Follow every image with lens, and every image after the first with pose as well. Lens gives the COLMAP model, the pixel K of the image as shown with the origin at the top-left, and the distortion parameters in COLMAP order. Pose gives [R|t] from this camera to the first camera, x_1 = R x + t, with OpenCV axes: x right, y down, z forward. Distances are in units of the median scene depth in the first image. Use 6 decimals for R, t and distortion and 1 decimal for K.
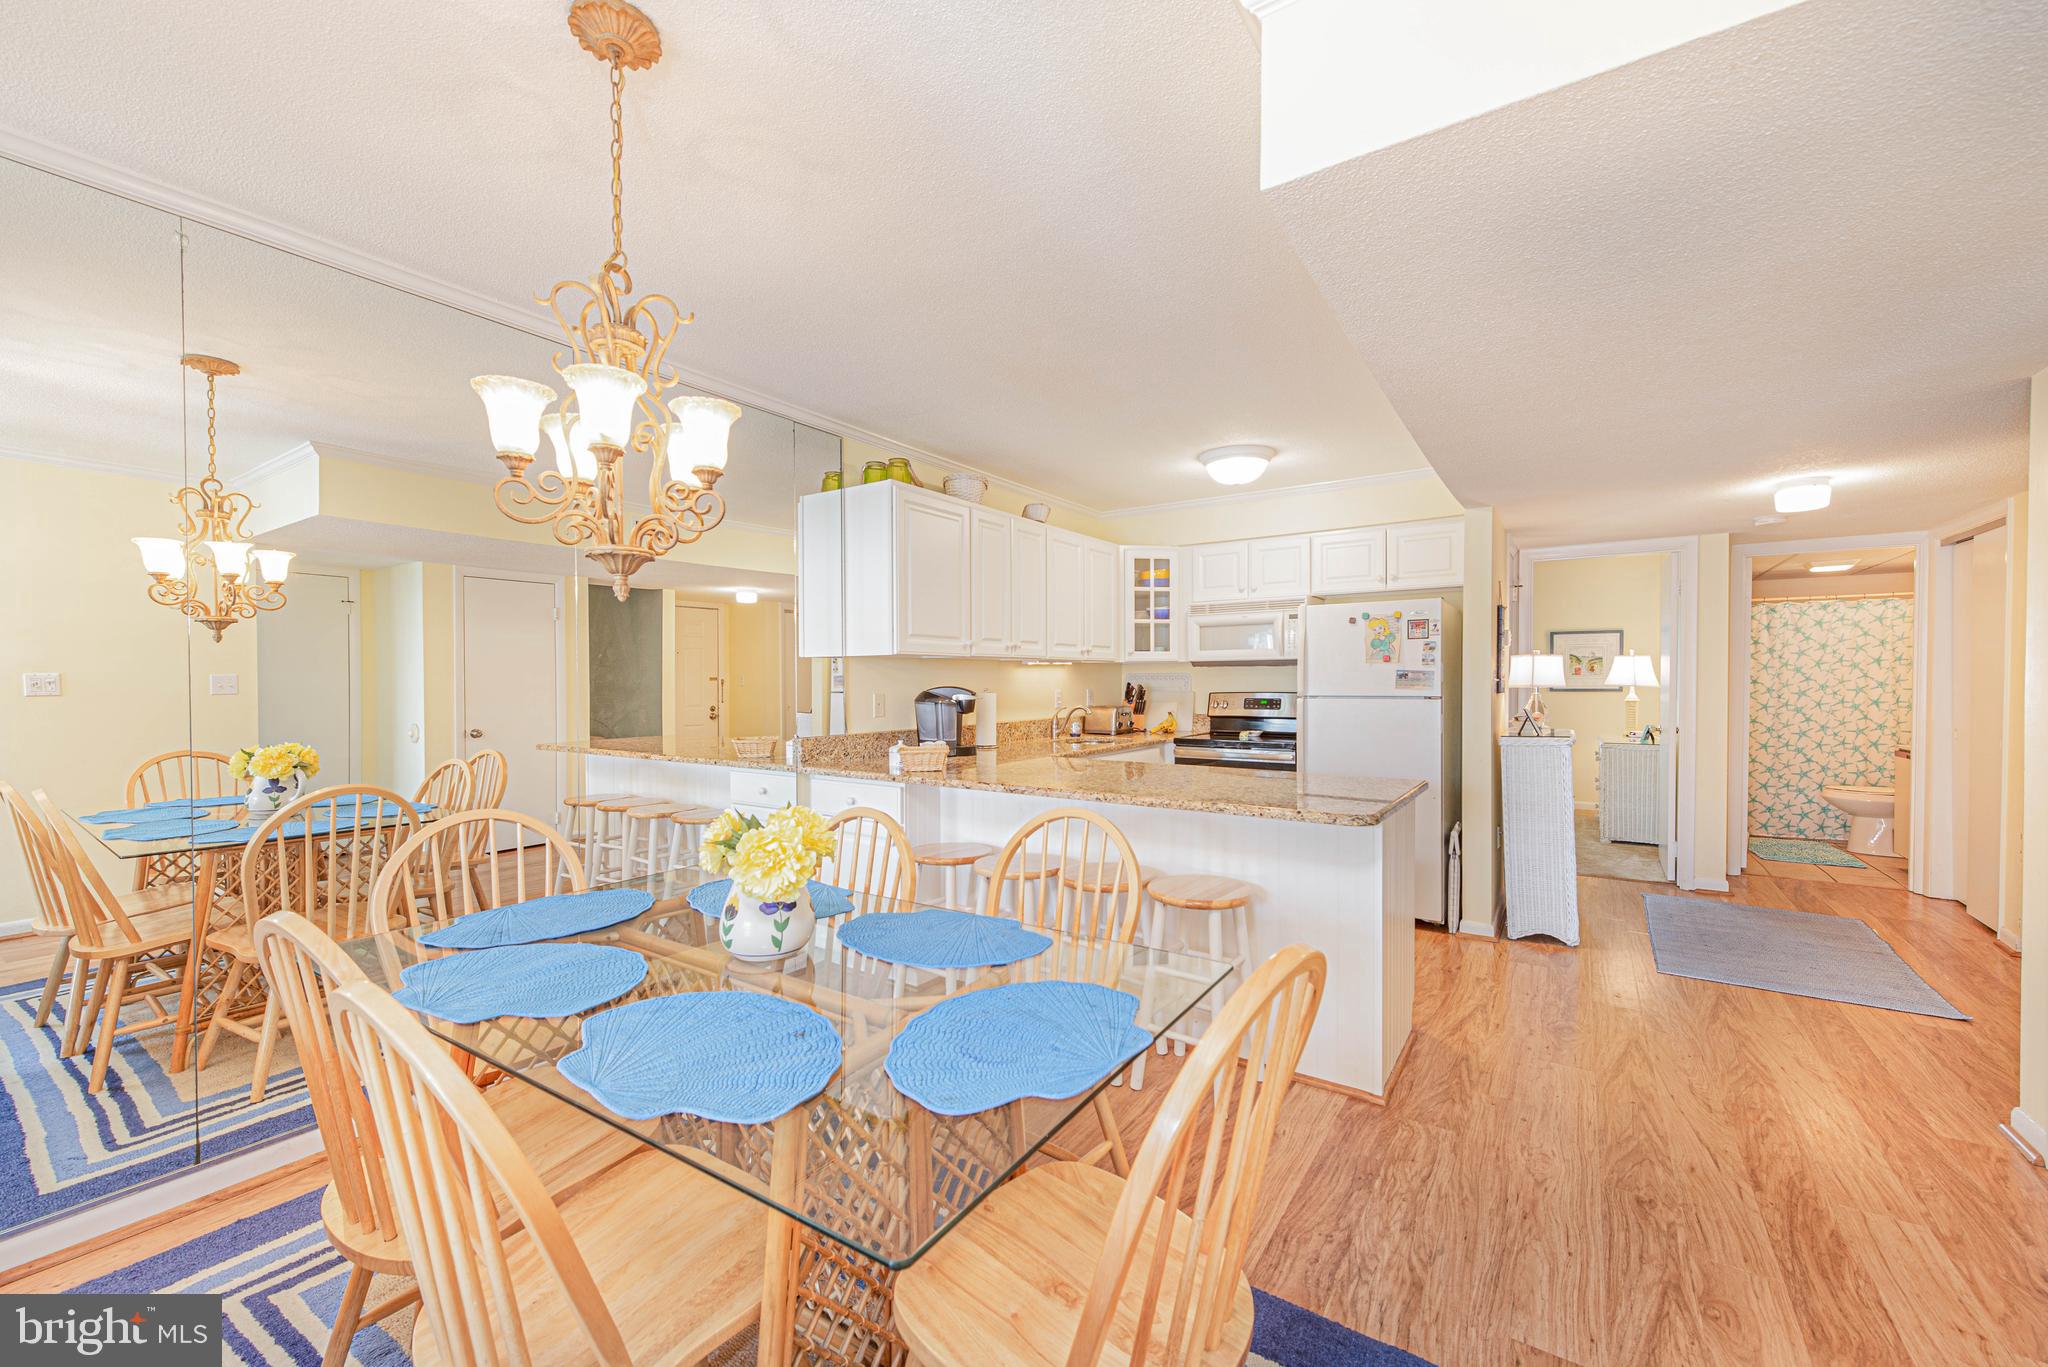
lens RADIAL K [[810.0, 0, 1028.1], [0, 810.0, 689.7], [0, 0, 1]] dist [0.007001, -0.001921]
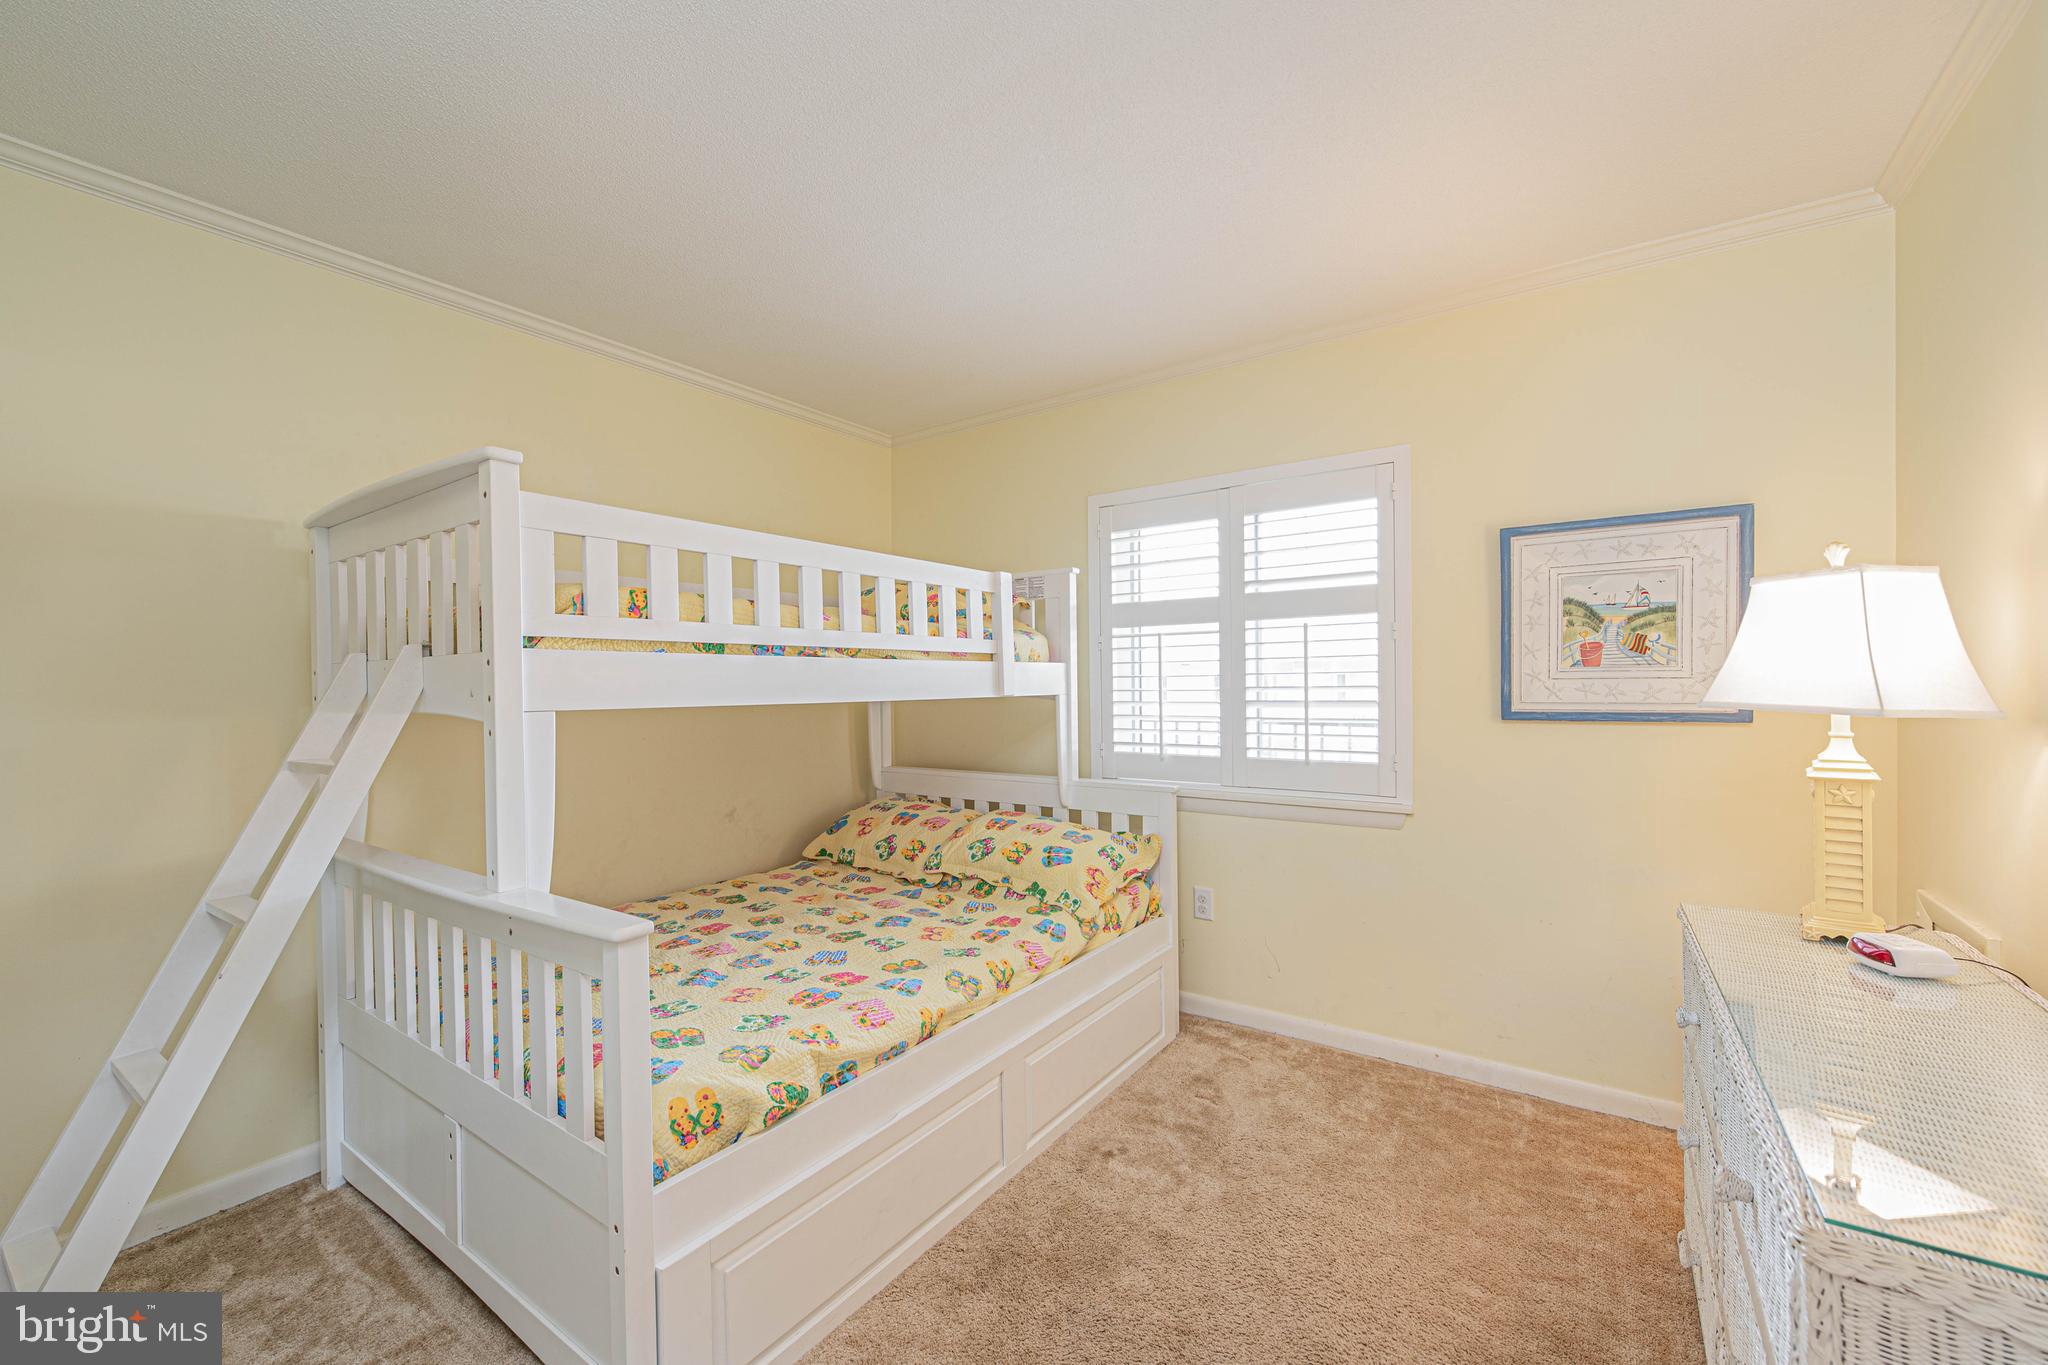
lens RADIAL K [[810.0, 0, 1032.8], [0, 810.0, 685.5], [0, 0, 1]] dist [0.007001, -0.001921]
pose [[0.999933, -0.009400, -0.006692, 0.721174], [0.009324, 0.999893, -0.011234, -0.014885], [0.006797, 0.011171, 0.999914, 1.066022]]
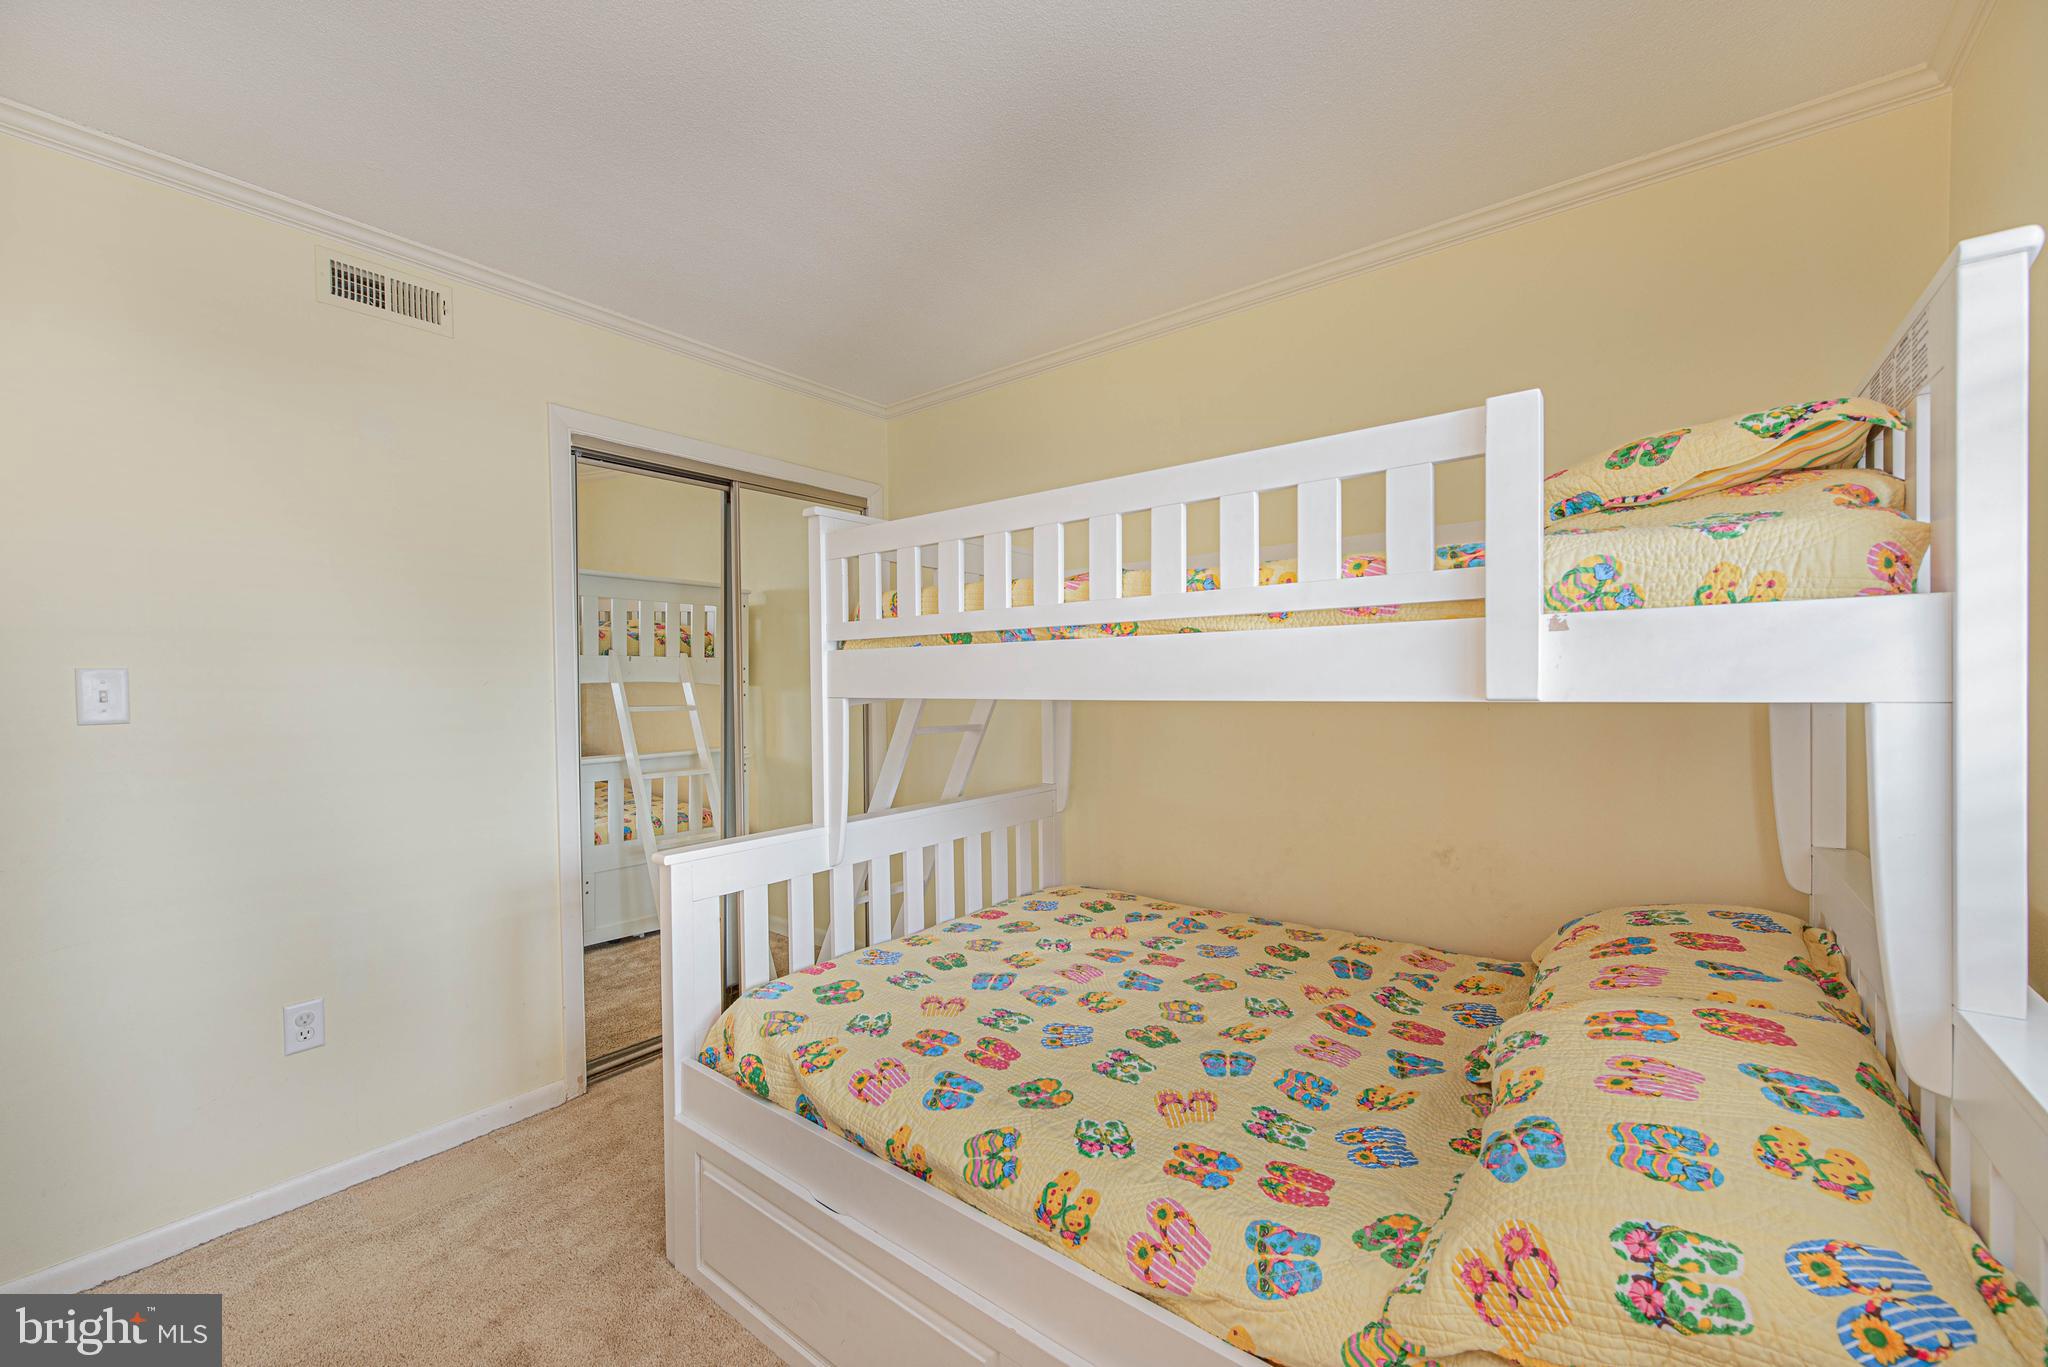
lens RADIAL K [[810.0, 0, 1023.5], [0, 810.0, 691.6], [0, 0, 1]] dist [0.007001, -0.001921]
pose [[-0.066591, 0.018989, -0.997600, 0.995244], [0.001716, 0.999820, 0.018916, -0.022717], [0.997779, -0.000452, -0.066611, 1.628655]]
